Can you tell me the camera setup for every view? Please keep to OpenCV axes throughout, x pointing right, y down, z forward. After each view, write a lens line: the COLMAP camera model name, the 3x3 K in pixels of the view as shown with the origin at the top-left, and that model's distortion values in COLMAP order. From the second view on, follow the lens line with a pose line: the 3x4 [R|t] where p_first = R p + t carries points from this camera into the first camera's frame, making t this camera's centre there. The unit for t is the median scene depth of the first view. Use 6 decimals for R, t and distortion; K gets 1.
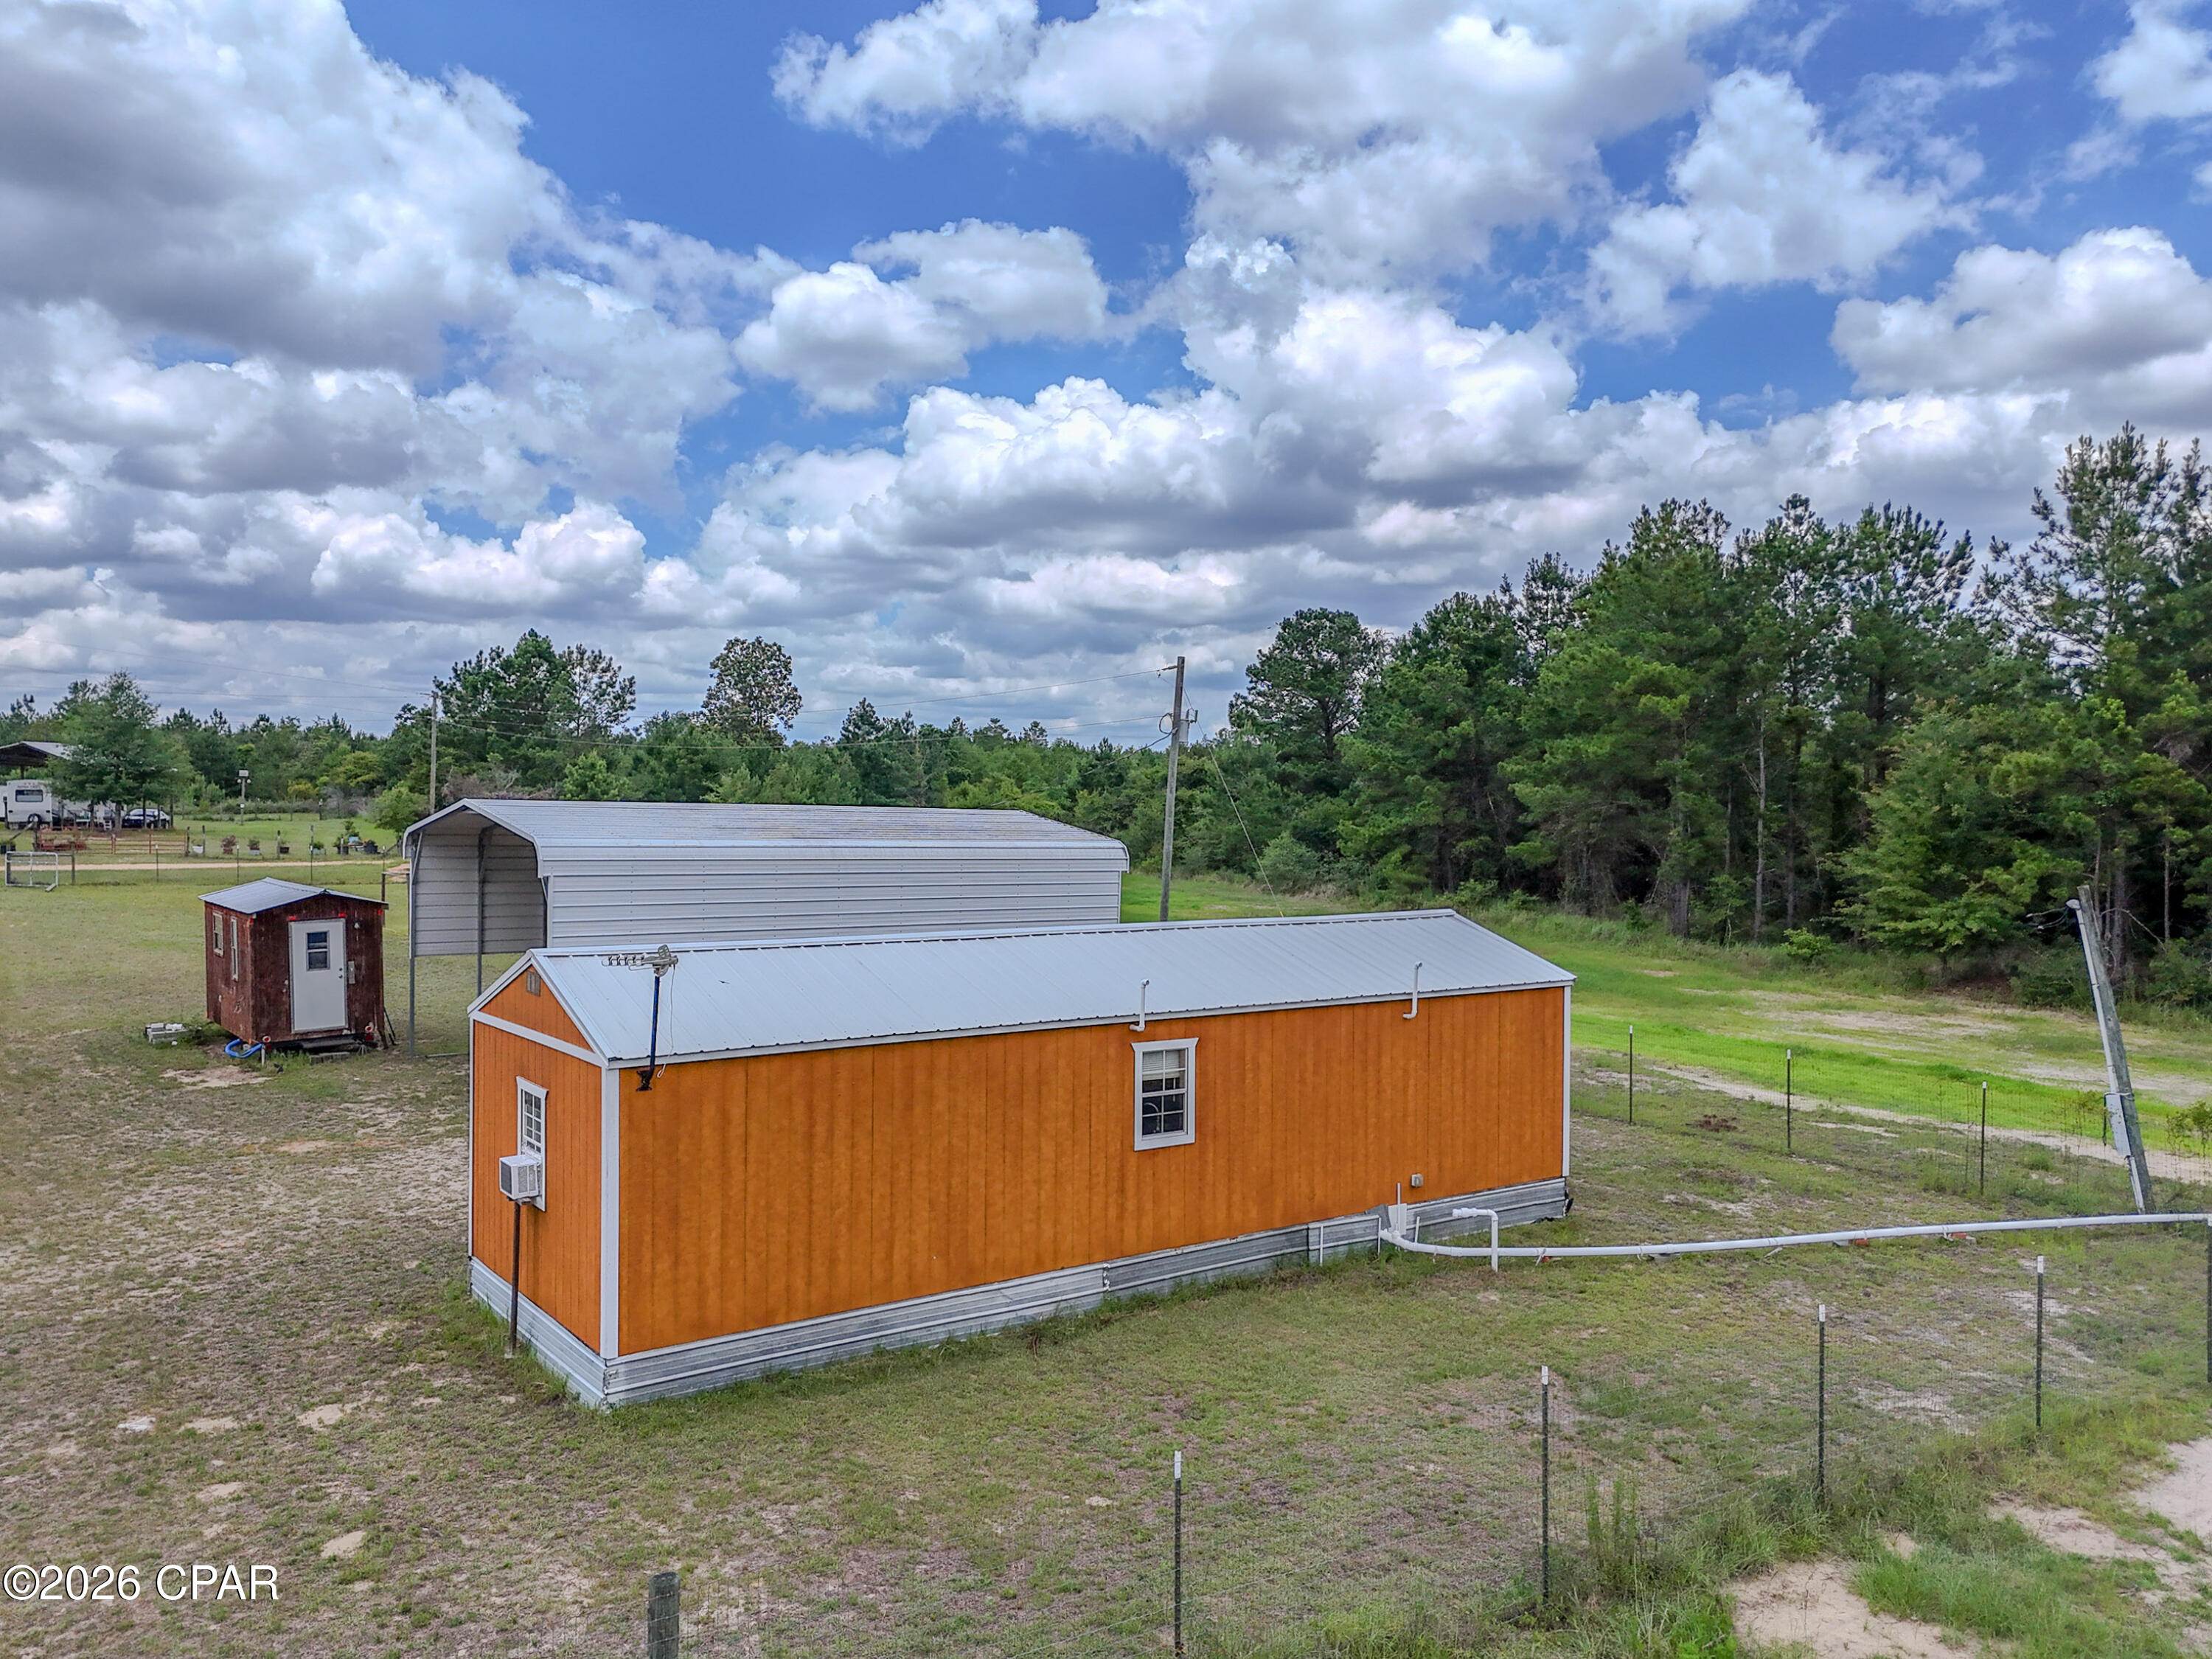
lens RADIAL K [[1629.2, 0, 1101.2], [0, 1629.2, 821.9], [0, 0, 1]] dist [0.070898, -0.062572]
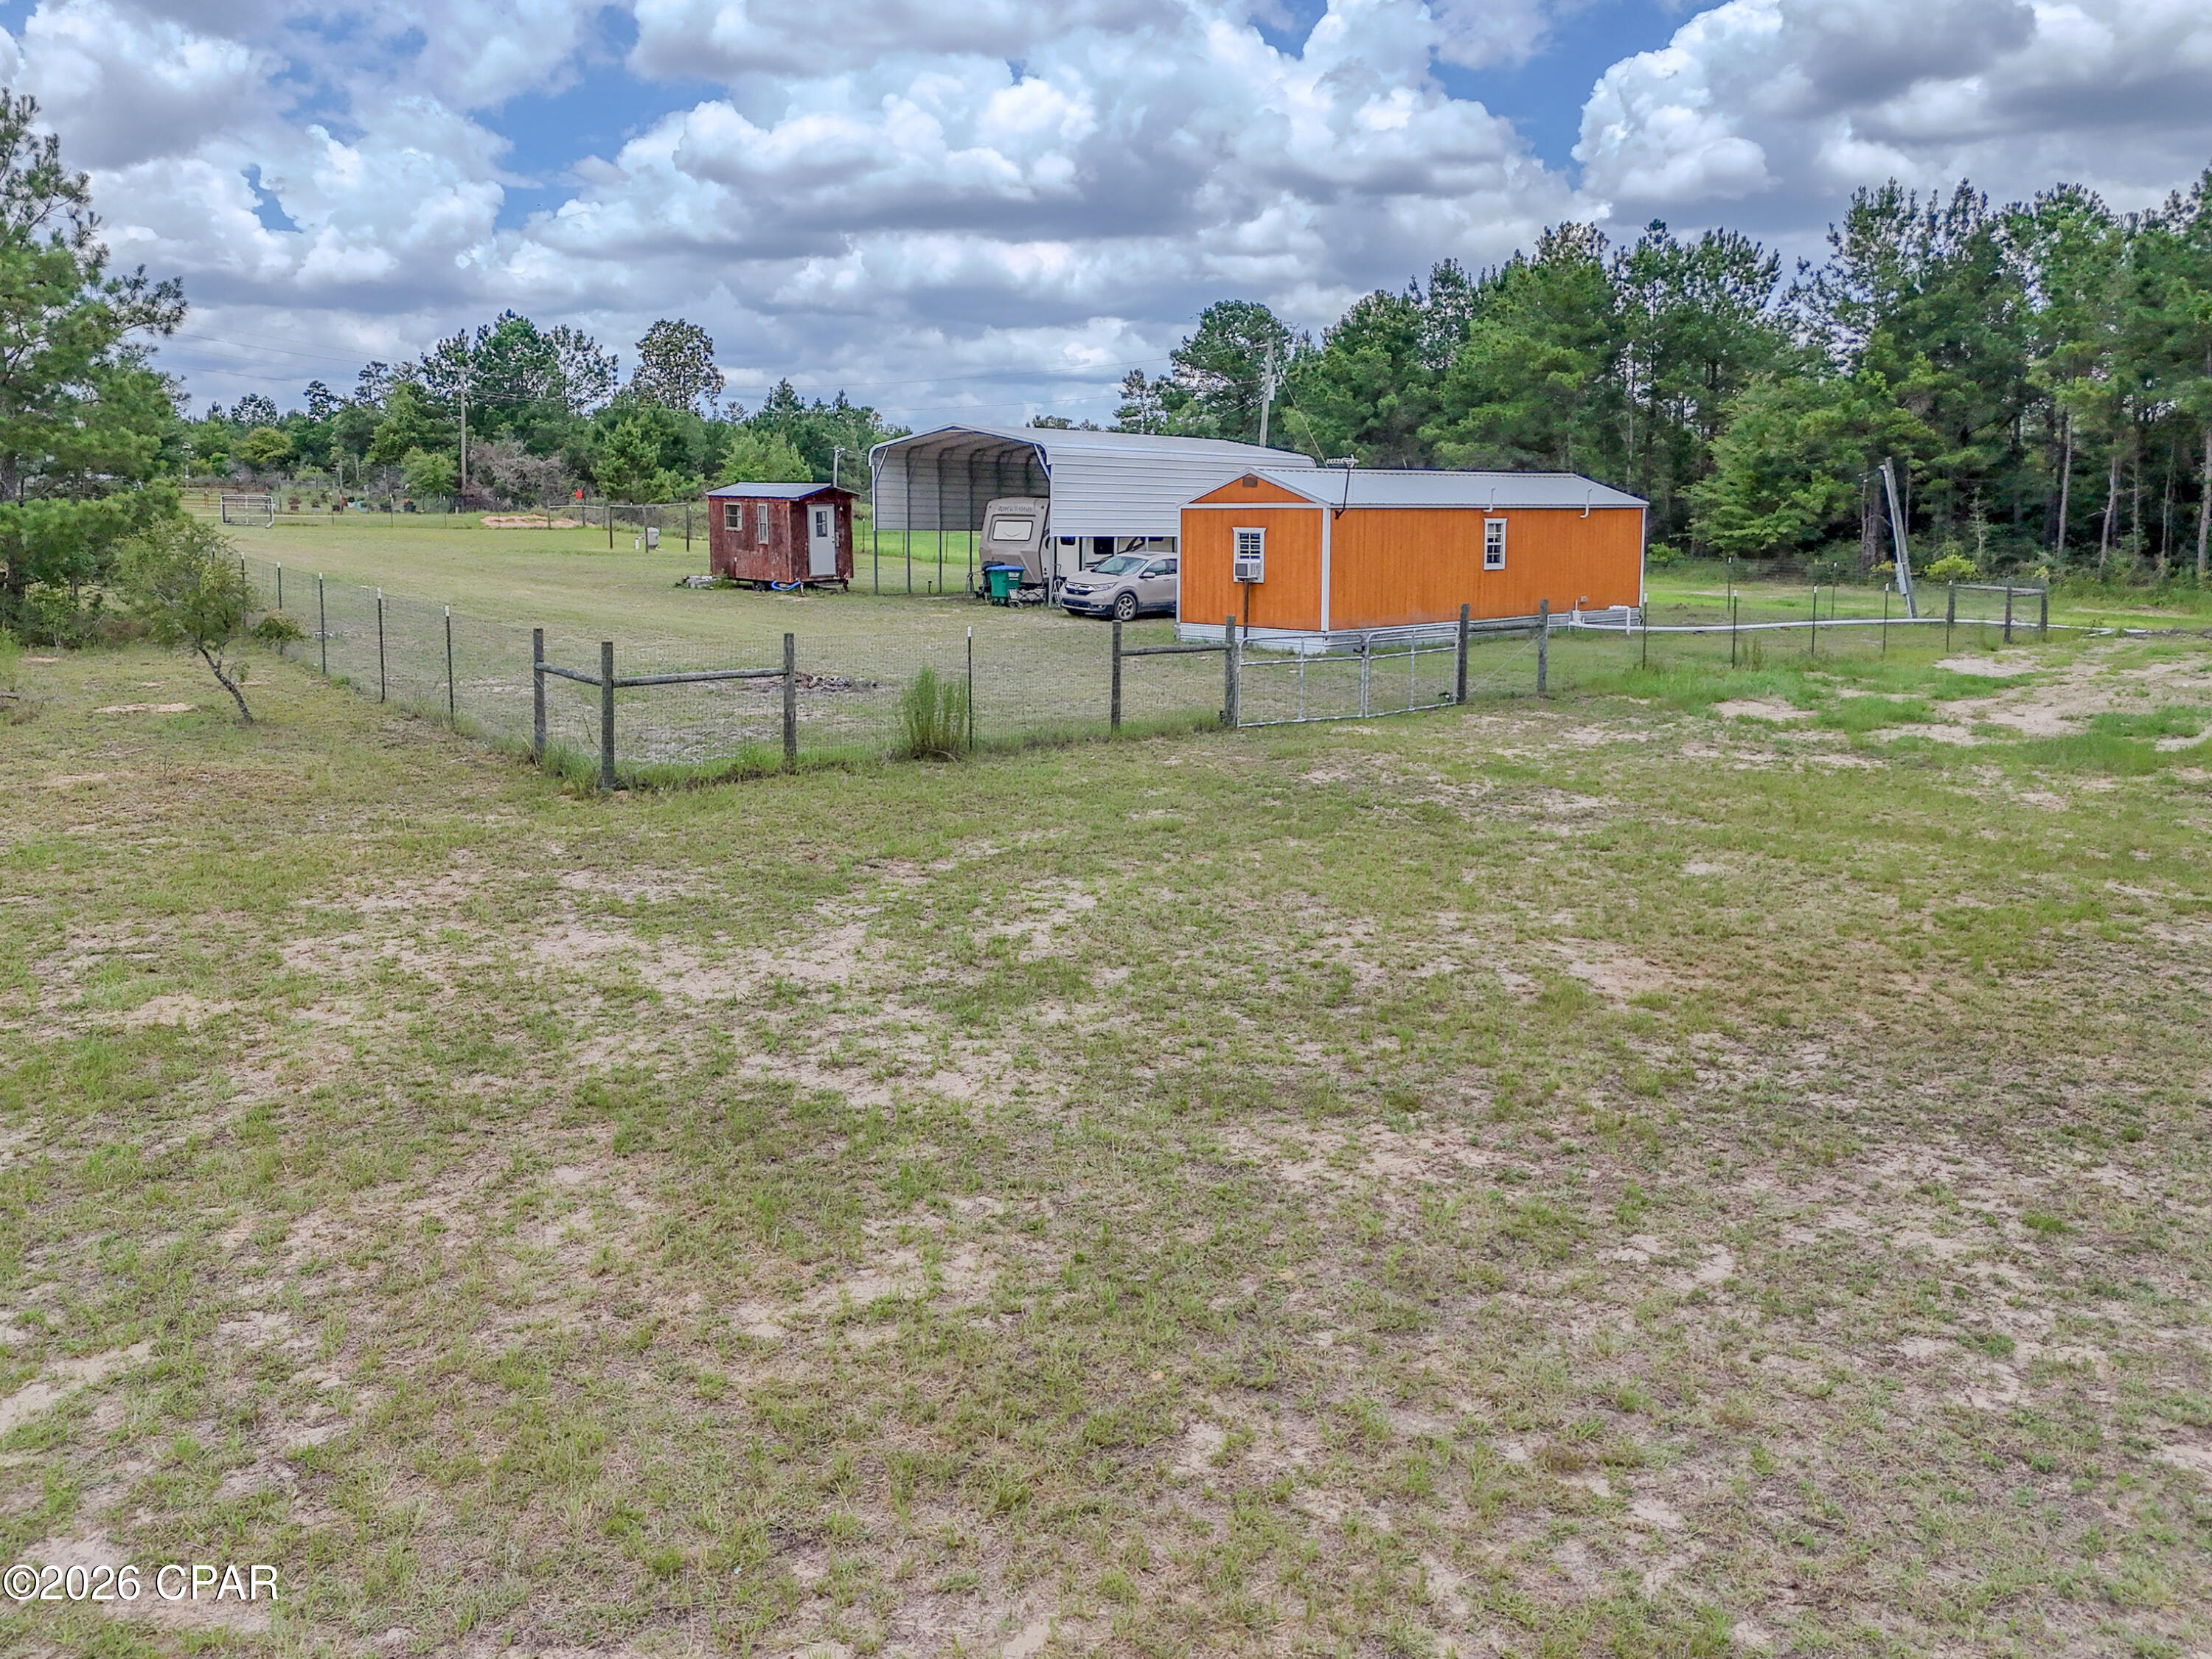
lens RADIAL K [[1752.4, 0, 1108.1], [0, 1752.4, 659.1], [0, 0, 1]] dist [0.067793, -0.000891]
pose [[0.986418, -0.020140, 0.163017, -0.298927], [0.007804, 0.997080, 0.075963, 0.050124], [-0.164071, -0.073659, 0.983695, -0.420173]]
